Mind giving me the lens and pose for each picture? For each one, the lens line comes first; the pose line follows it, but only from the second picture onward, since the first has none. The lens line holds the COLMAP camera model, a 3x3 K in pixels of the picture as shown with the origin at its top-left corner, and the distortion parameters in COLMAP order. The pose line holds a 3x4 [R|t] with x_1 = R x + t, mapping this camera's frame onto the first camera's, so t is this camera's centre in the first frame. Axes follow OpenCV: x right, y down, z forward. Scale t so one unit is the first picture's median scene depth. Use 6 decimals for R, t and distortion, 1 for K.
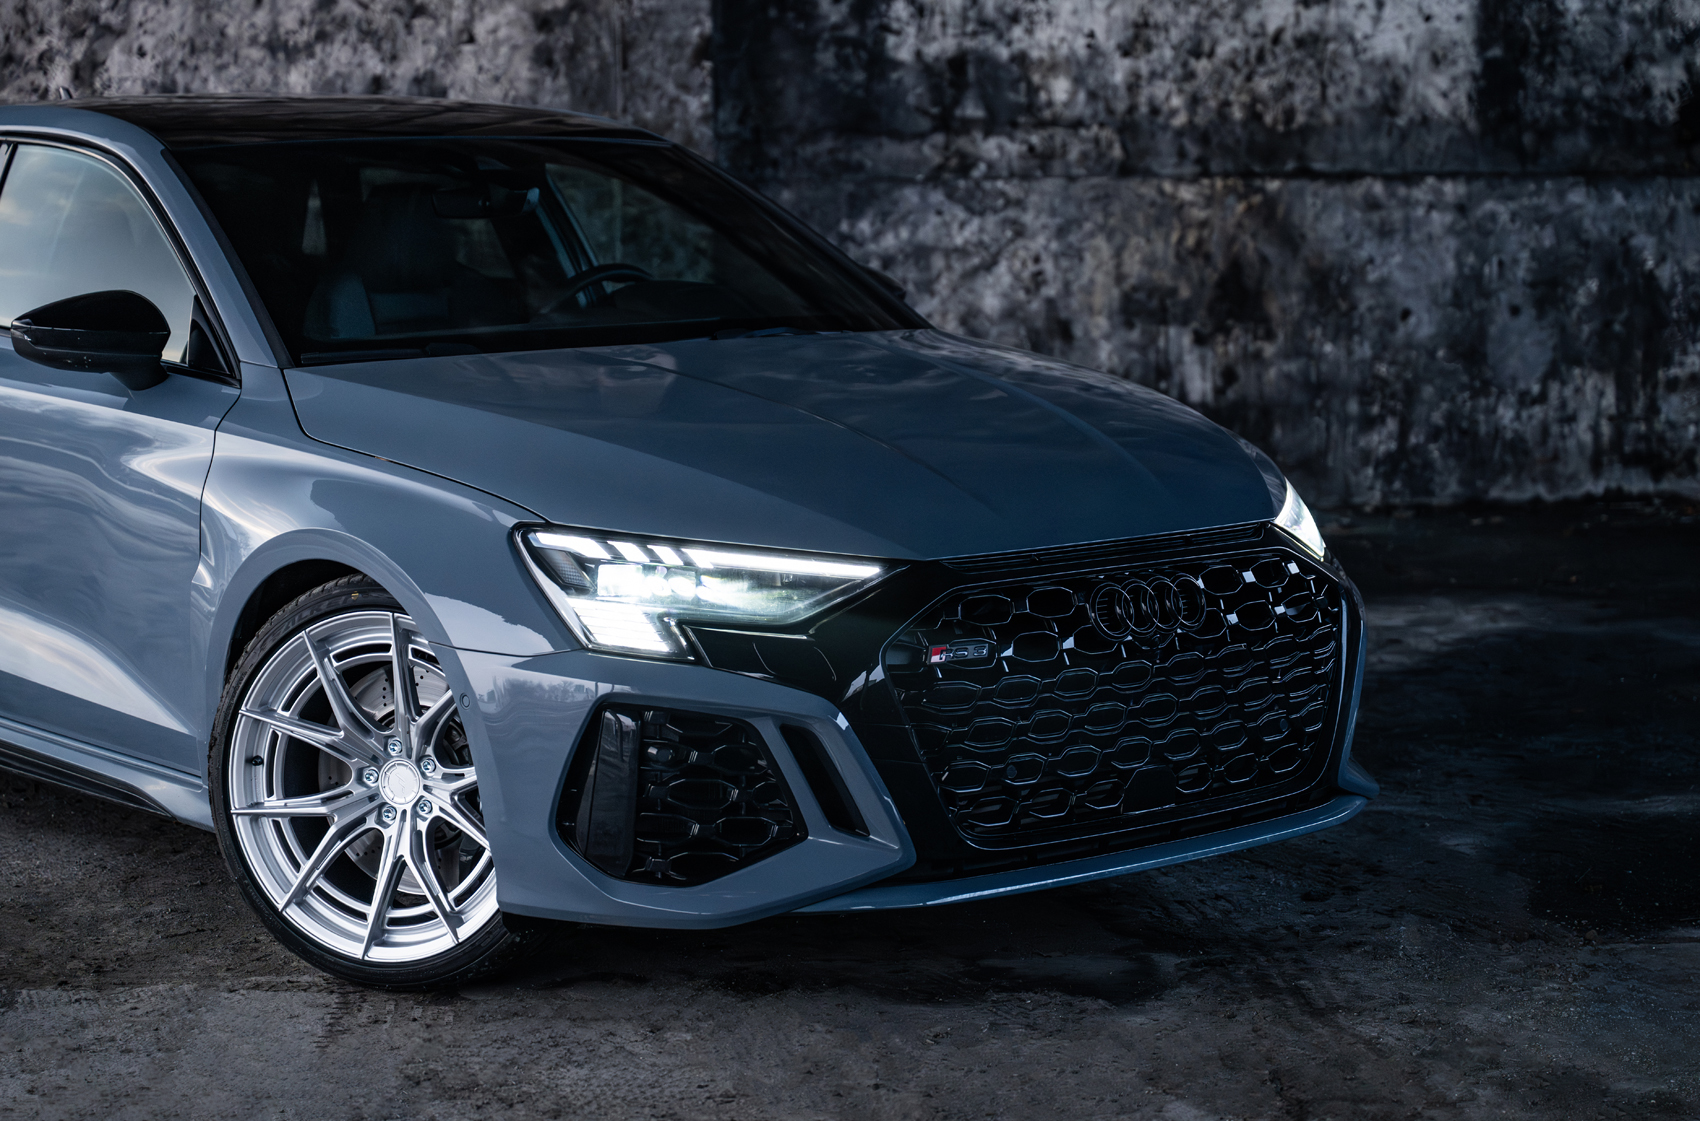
lens RADIAL K [[3535.7, 0, 862.7], [0, 3535.7, 562.8], [0, 0, 1]] dist [0.006998, 0.000000]
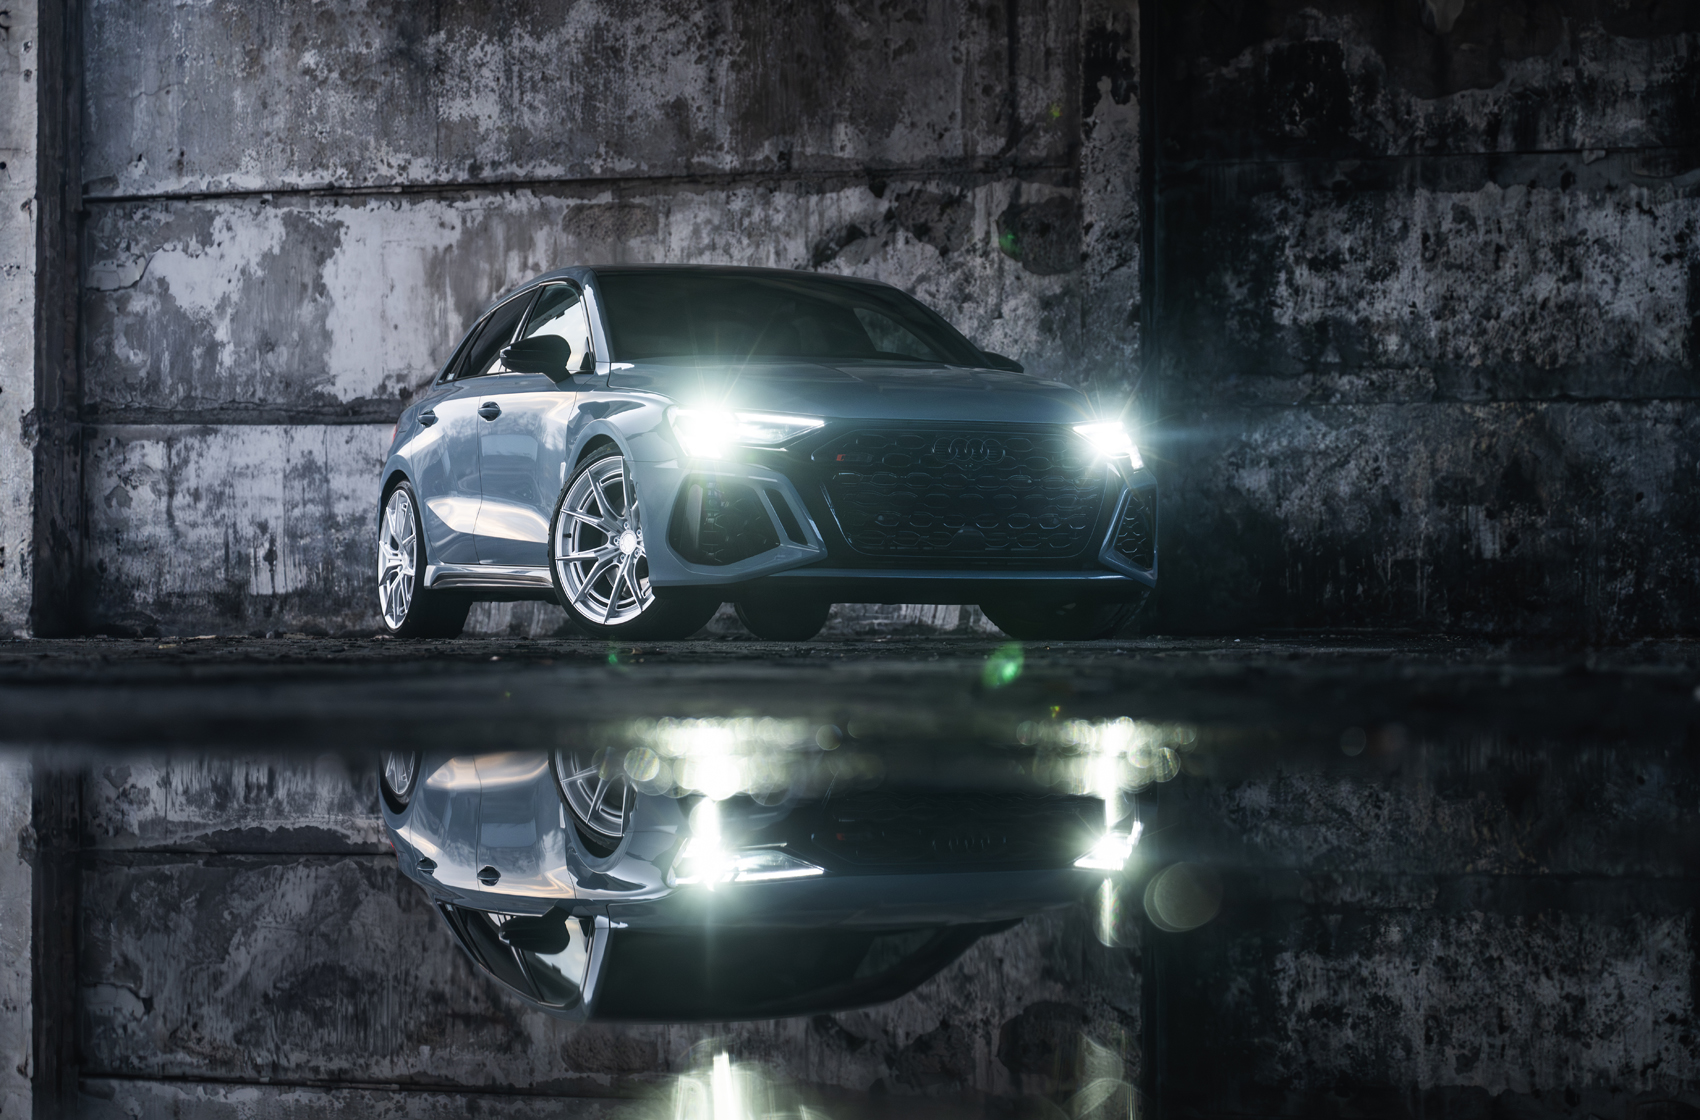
lens RADIAL K [[3535.7, 0, 850.0], [0, 3535.7, 552.9], [0, 0, 1]] dist [0.006998, 0.000000]
pose [[0.949731, 0.000967, -0.313066, 0.298011], [-0.046419, 0.989377, -0.137764, 0.161597], [0.309607, 0.145371, 0.939687, -0.421044]]
